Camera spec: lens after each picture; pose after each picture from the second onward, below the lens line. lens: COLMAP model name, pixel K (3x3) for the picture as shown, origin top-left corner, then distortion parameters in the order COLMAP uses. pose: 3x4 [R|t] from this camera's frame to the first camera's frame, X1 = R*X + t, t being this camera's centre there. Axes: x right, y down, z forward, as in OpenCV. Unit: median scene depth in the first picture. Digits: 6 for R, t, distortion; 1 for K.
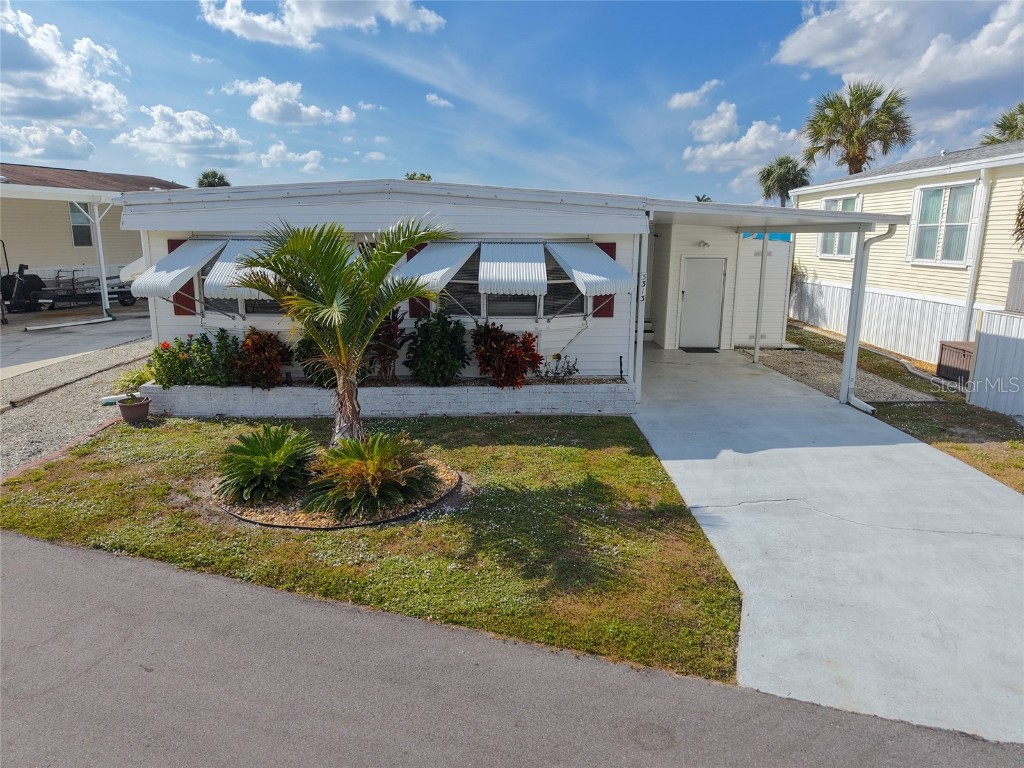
lens RADIAL K [[674.0, 0, 512.0], [0, 674.0, 384.0], [0, 0, 1]] dist [0.004690, -0.000352]
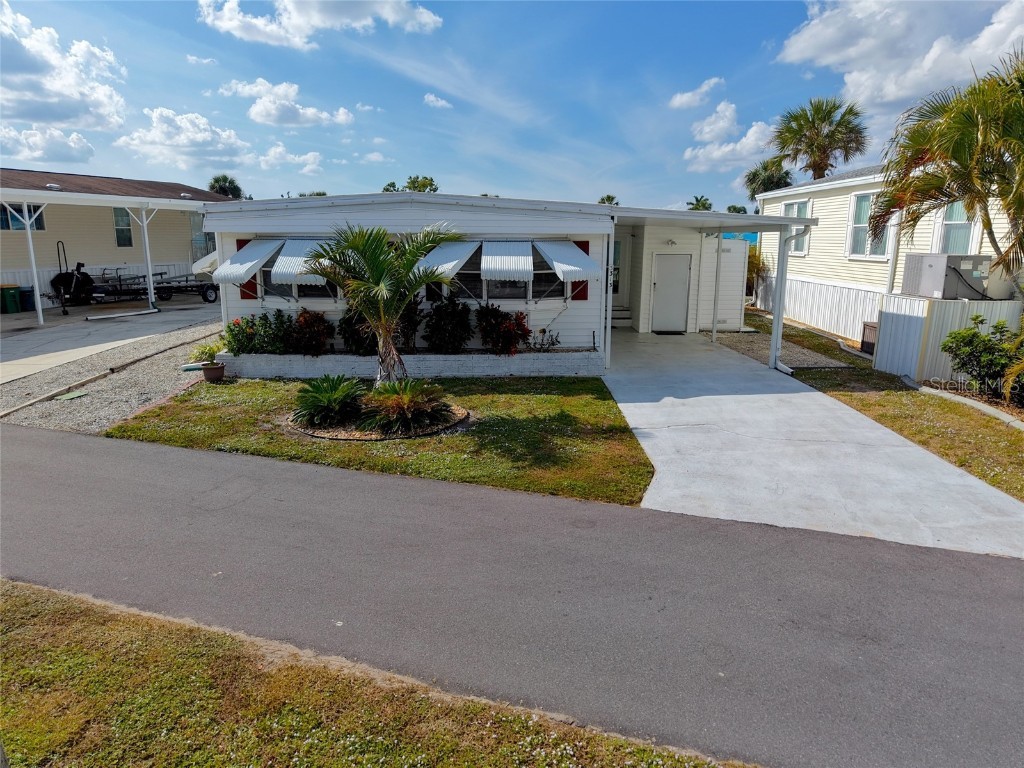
lens RADIAL K [[683.6, 0, 516.4], [0, 683.6, 383.6], [0, 0, 1]] dist [0.018729, -0.015832]
pose [[0.999980, -0.004543, 0.004461, 0.010801], [0.004569, 0.999973, -0.005736, 0.063586], [-0.004435, 0.005757, 0.999974, -0.277360]]
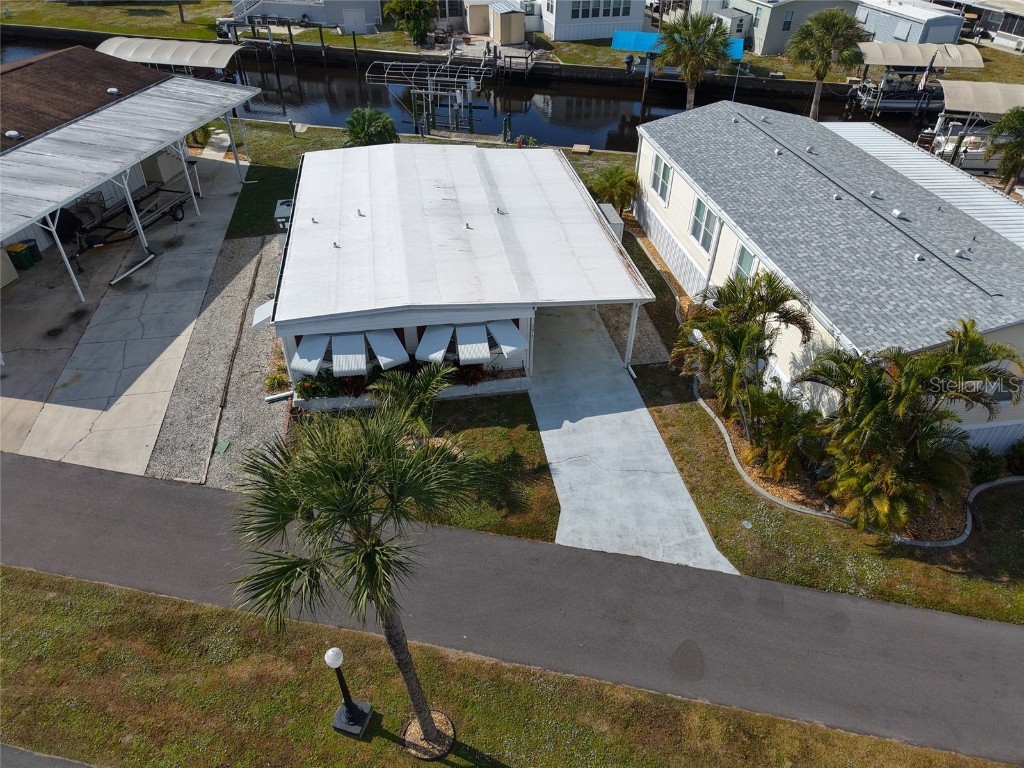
lens RADIAL K [[683.6, 0, 516.4], [0, 683.6, 383.6], [0, 0, 1]] dist [0.018729, -0.015832]
pose [[0.986747, -0.091674, 0.133887, -0.146267], [0.021926, 0.892876, 0.449769, -0.924046], [-0.160777, -0.440873, 0.883053, -0.888921]]
